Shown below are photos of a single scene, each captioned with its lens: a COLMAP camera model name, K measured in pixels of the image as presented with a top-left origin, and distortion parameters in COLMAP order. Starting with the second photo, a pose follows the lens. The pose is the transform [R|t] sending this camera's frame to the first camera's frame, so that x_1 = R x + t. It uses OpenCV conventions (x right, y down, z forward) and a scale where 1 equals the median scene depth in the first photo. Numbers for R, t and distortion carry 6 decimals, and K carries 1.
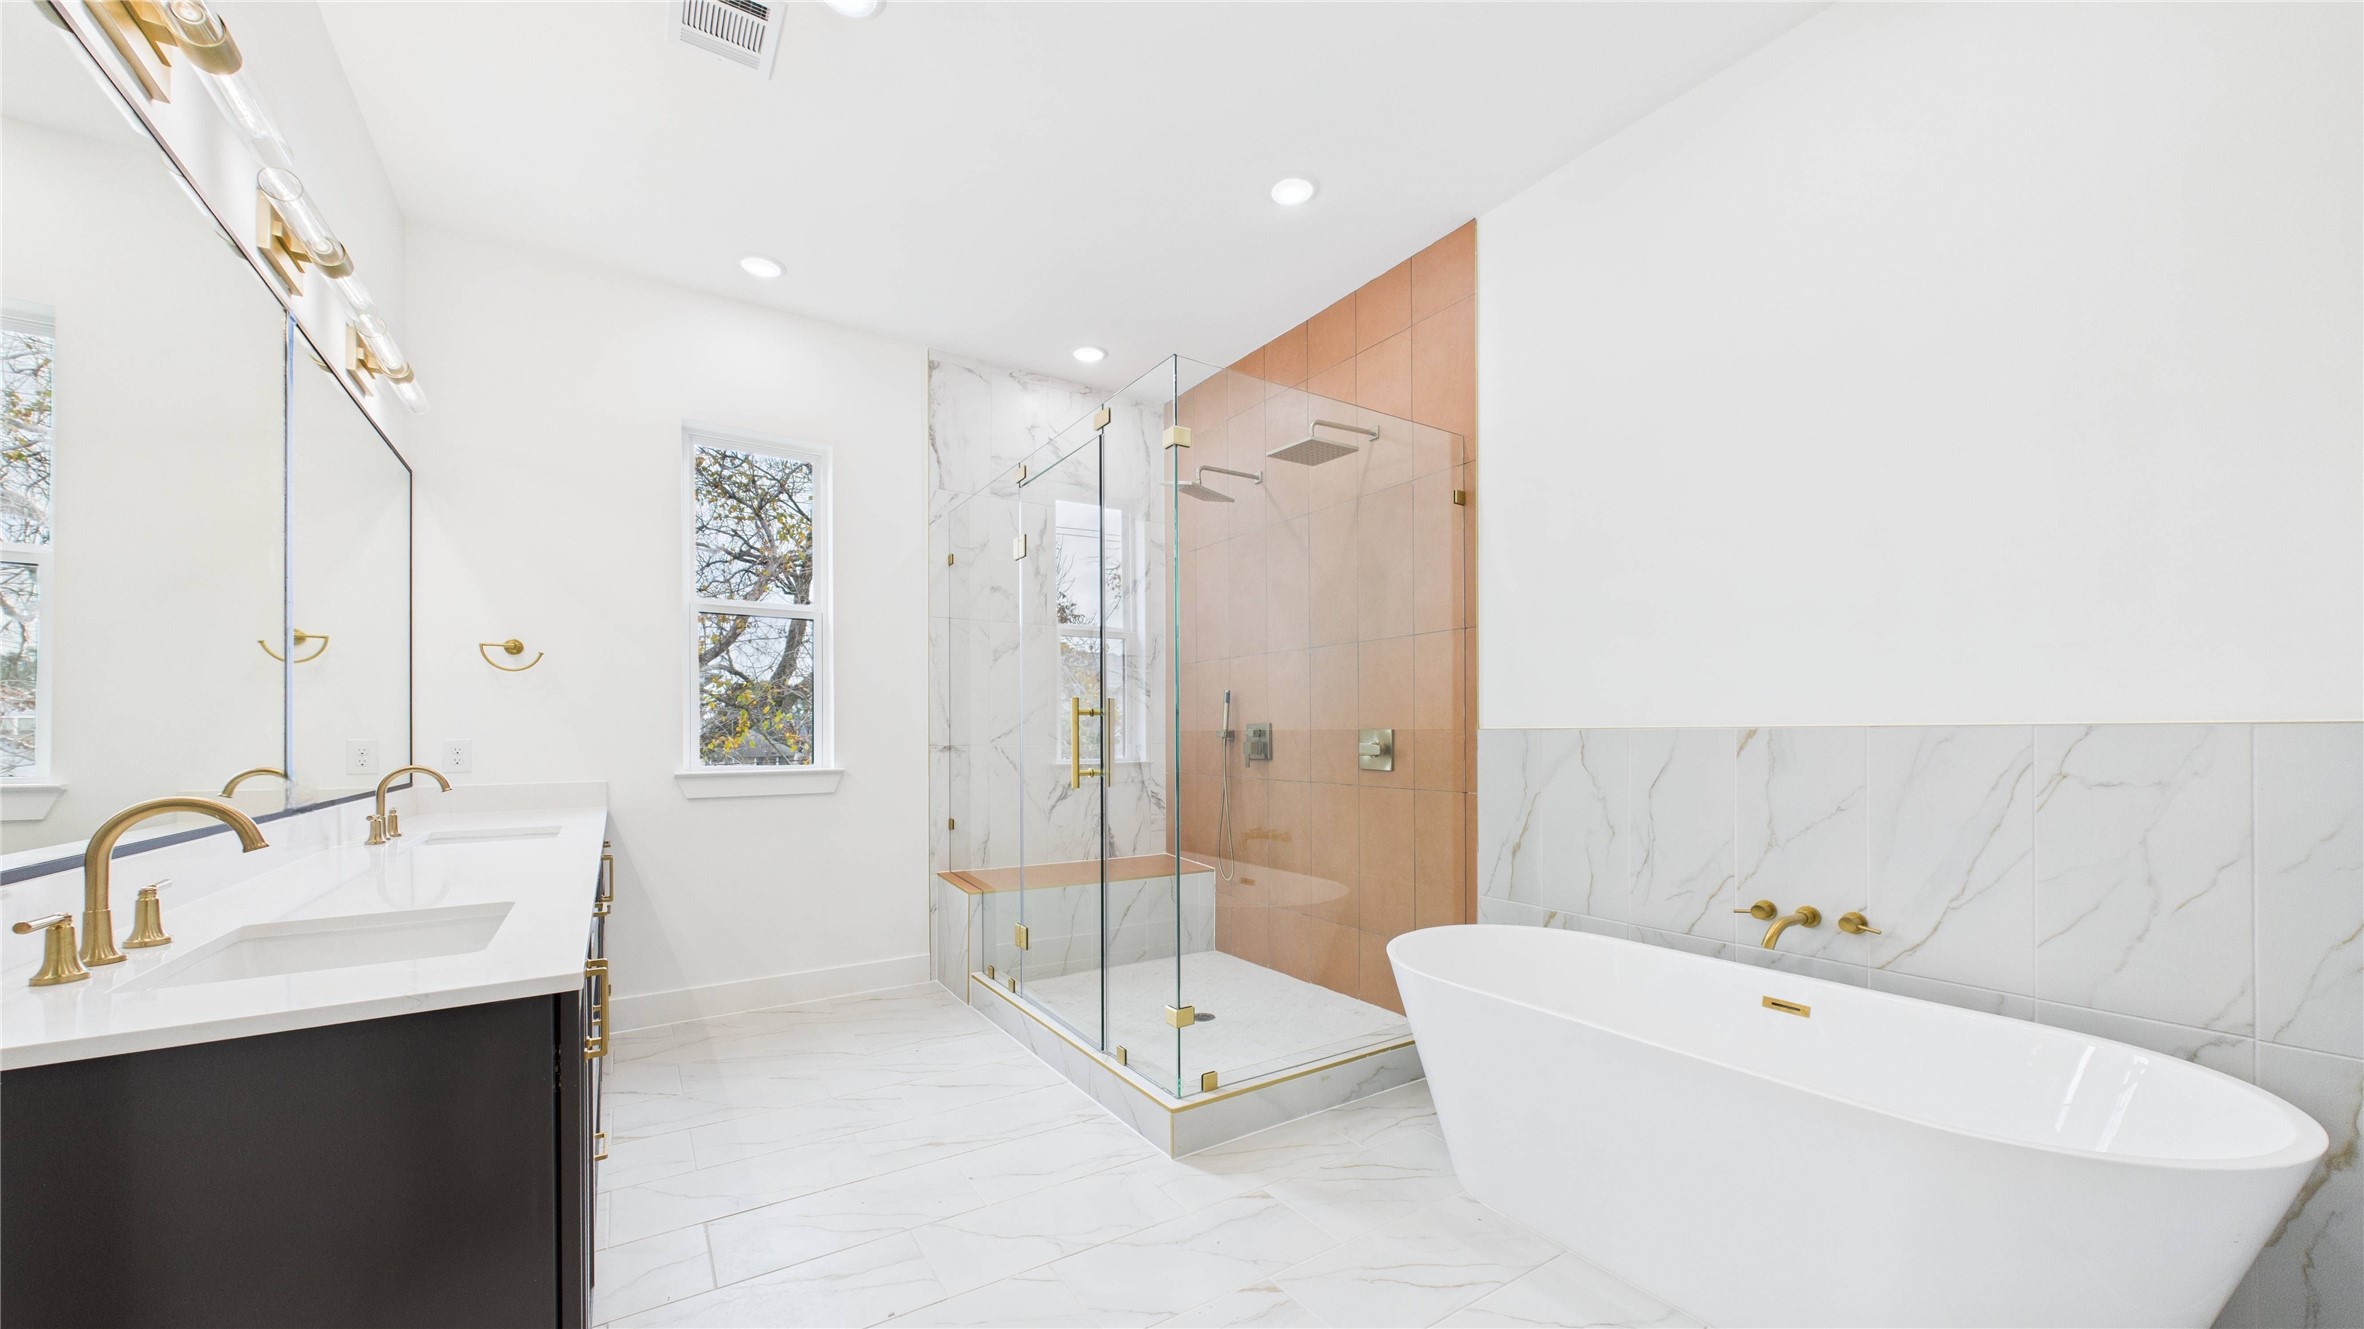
lens RADIAL K [[868.9, 0, 1185.9], [0, 868.9, 721.1], [0, 0, 1]] dist [0.001612, 0.000001]
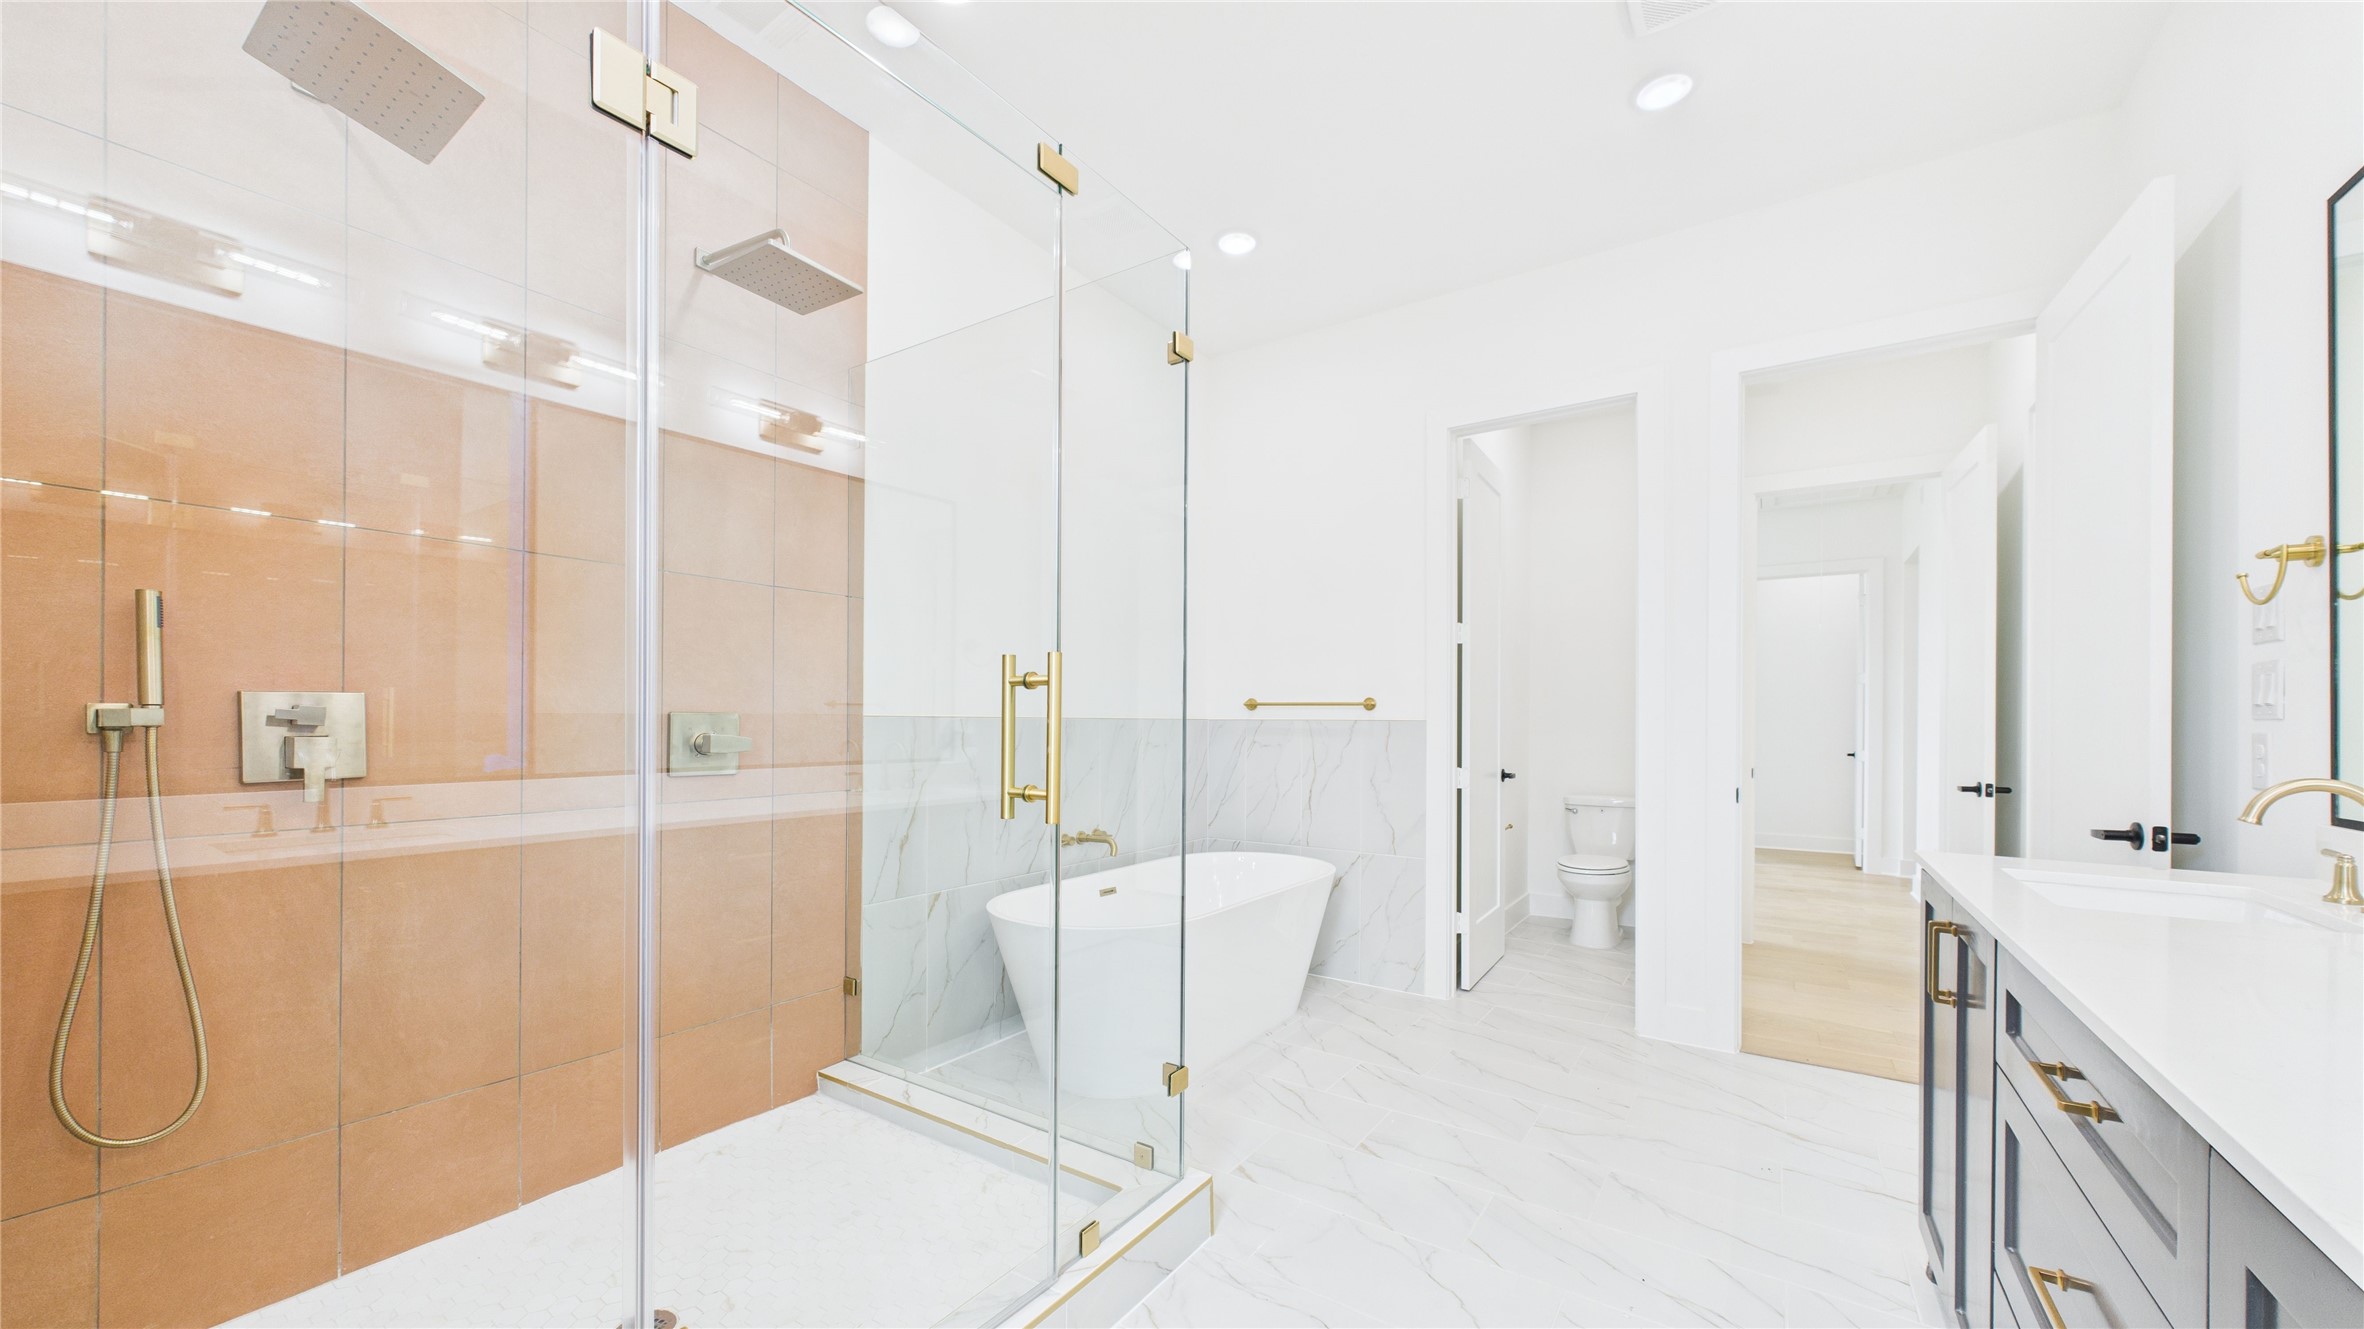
lens RADIAL K [[859.3, 0, 1192.1], [0, 859.3, 712.3], [0, 0, 1]] dist [0.000933, -0.000036]
pose [[-0.384741, 0.018161, 0.922846, -0.657479], [-0.010090, 0.999664, -0.023879, 0.025840], [-0.922969, -0.018499, -0.384429, 1.147661]]
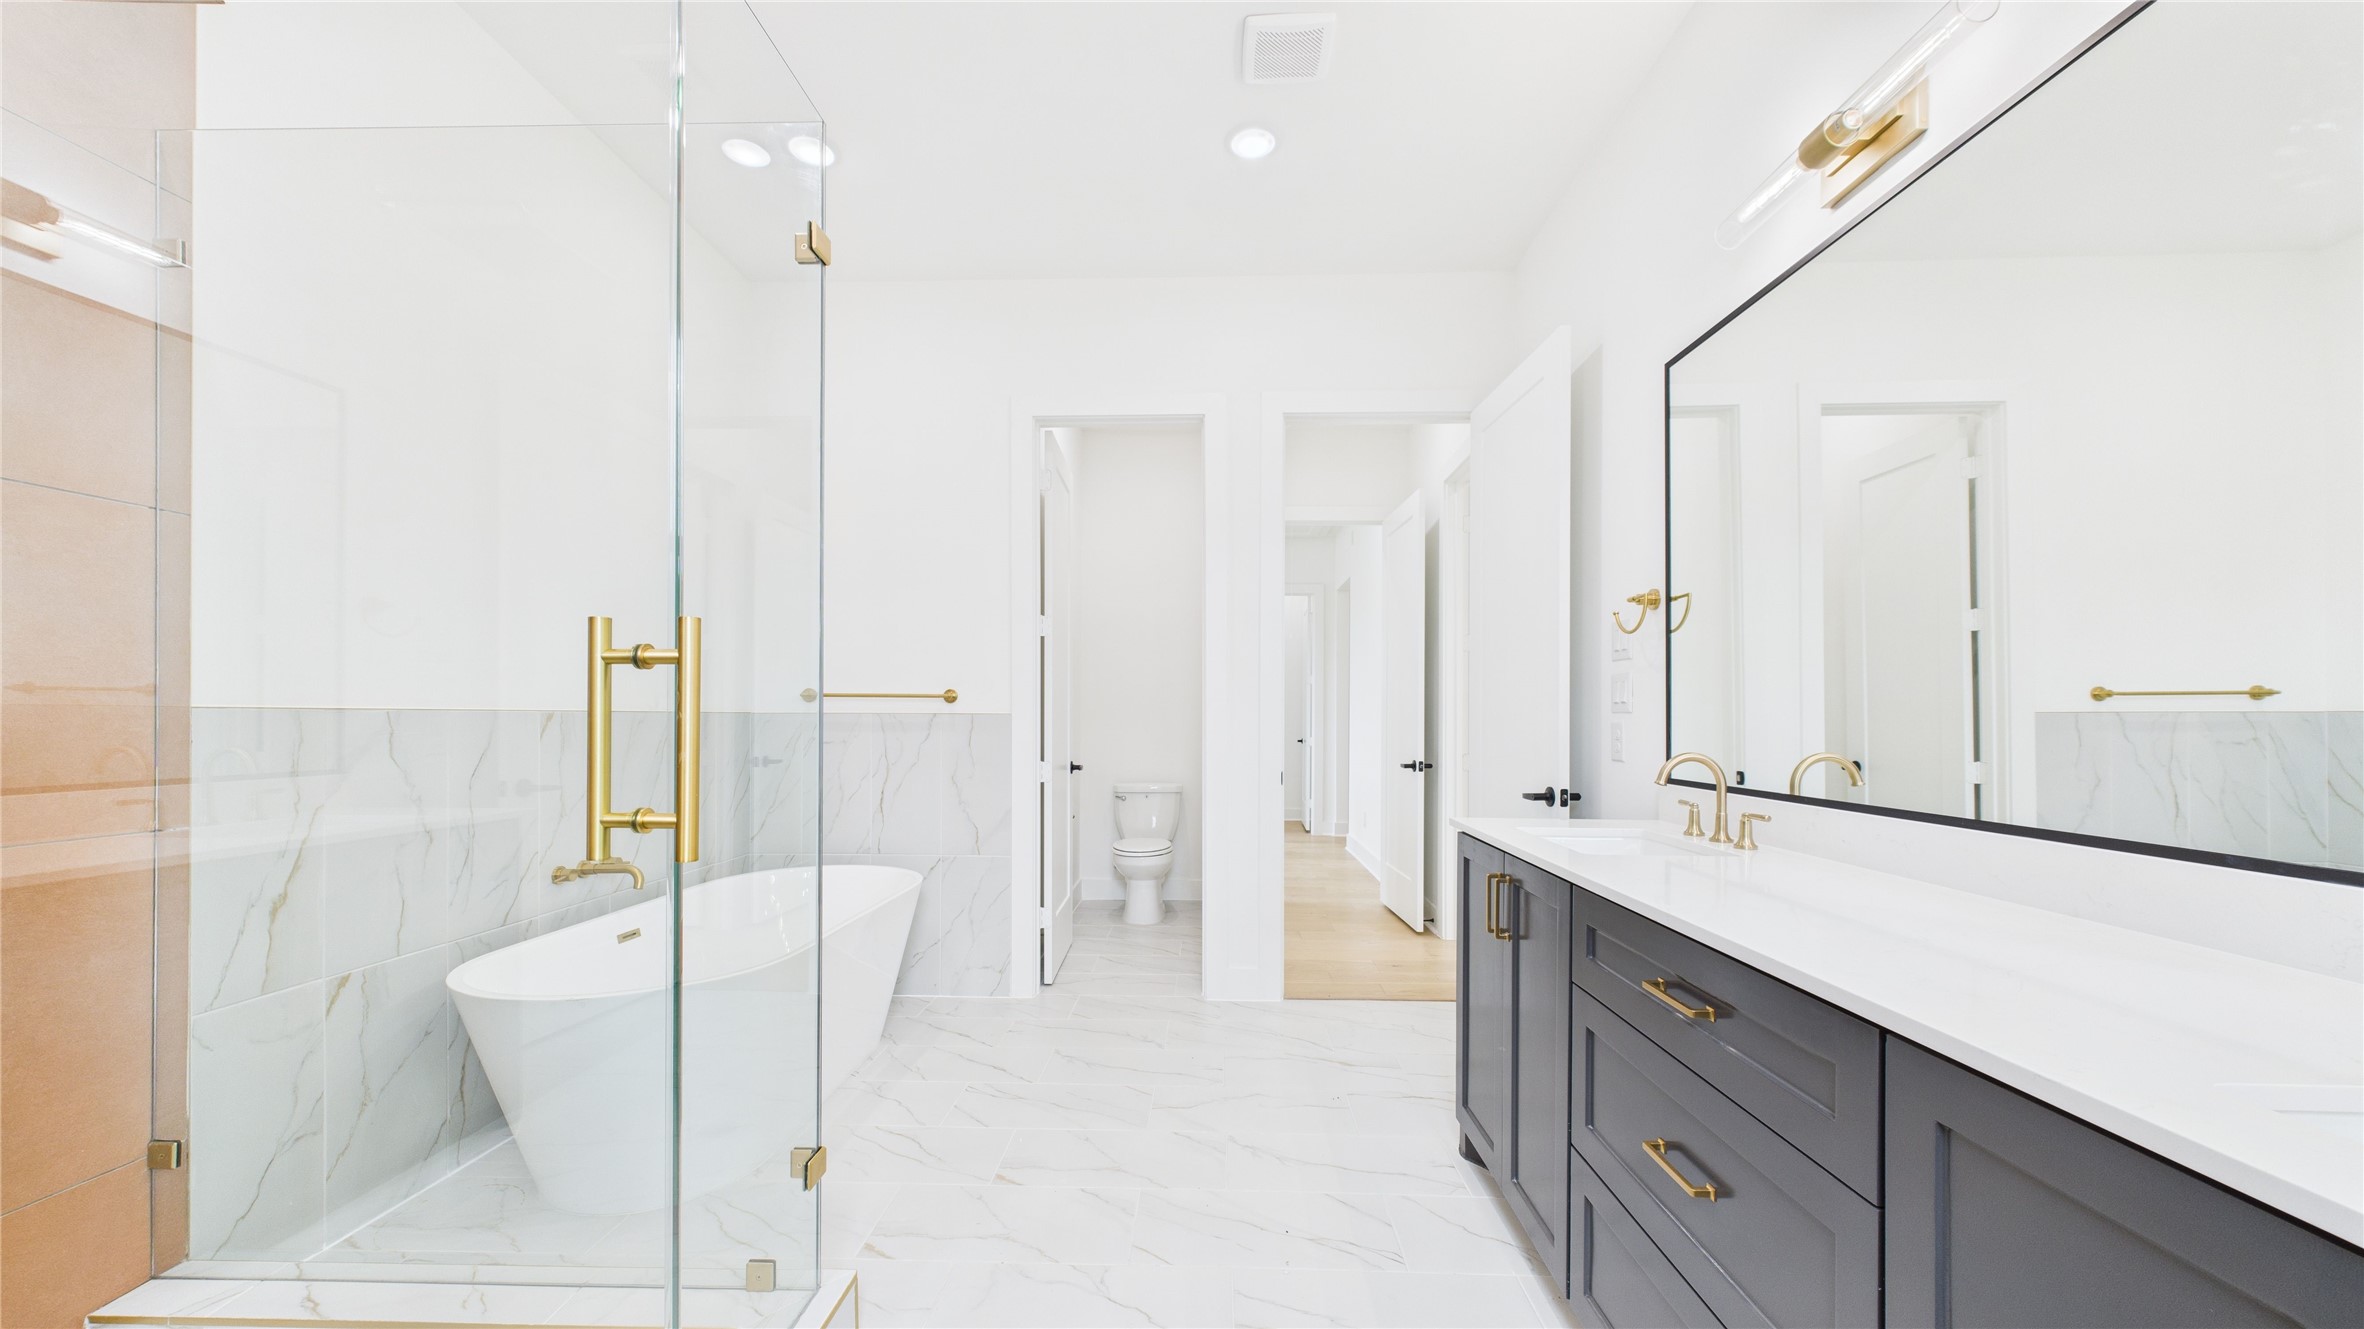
lens RADIAL K [[859.3, 0, 1192.1], [0, 859.3, 712.3], [0, 0, 1]] dist [0.000933, -0.000036]
pose [[-0.814433, 0.010602, 0.580161, -0.527648], [-0.000396, 0.999823, -0.018828, 0.025049], [-0.580257, -0.015564, -0.814284, 1.199052]]
